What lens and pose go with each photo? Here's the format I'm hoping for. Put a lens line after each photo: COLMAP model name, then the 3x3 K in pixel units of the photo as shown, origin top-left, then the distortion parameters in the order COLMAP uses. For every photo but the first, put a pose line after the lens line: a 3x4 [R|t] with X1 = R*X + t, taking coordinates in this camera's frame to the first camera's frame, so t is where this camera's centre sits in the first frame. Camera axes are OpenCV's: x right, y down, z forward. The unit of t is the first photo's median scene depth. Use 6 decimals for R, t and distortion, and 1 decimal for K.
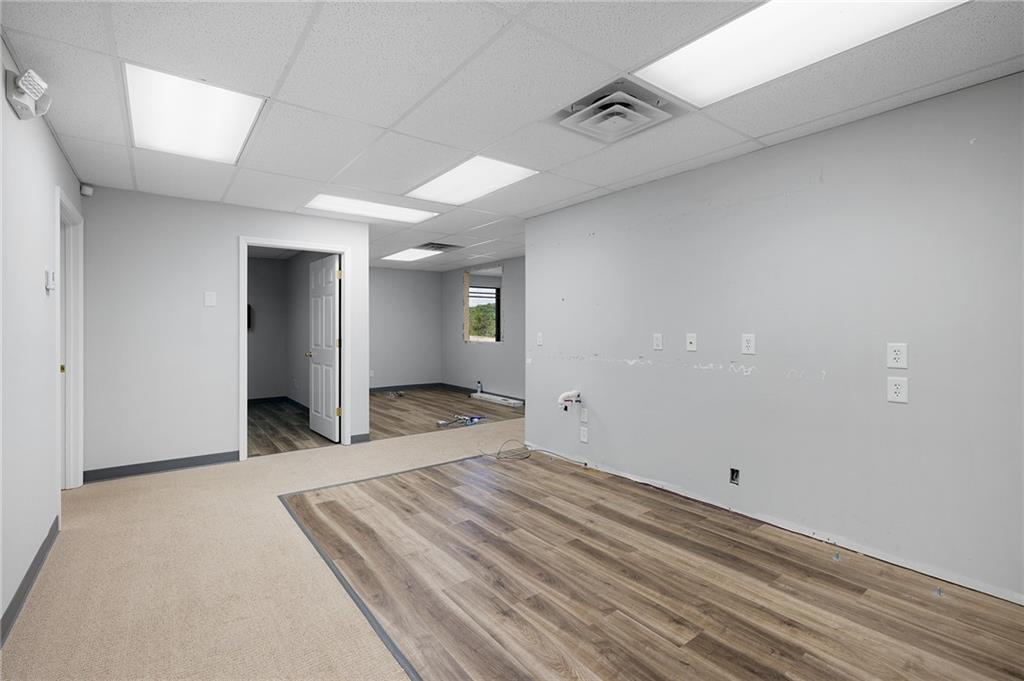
lens RADIAL K [[468.2, 0, 508.7], [0, 468.2, 328.9], [0, 0, 1]] dist [0.000840, 0.000170]
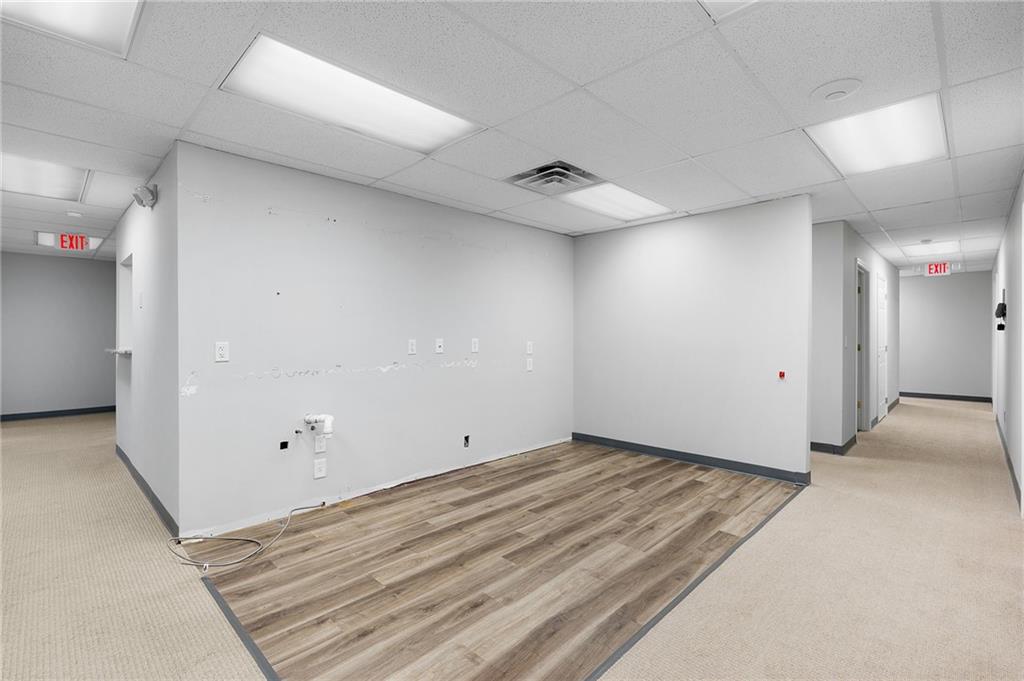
lens RADIAL K [[468.2, 0, 508.7], [0, 468.2, 328.9], [0, 0, 1]] dist [0.000840, 0.000170]
pose [[-0.147244, 0.013971, 0.989002, -0.928319], [0.001846, 0.999902, -0.013850, 0.001254], [-0.989099, -0.000213, -0.147255, 1.097653]]
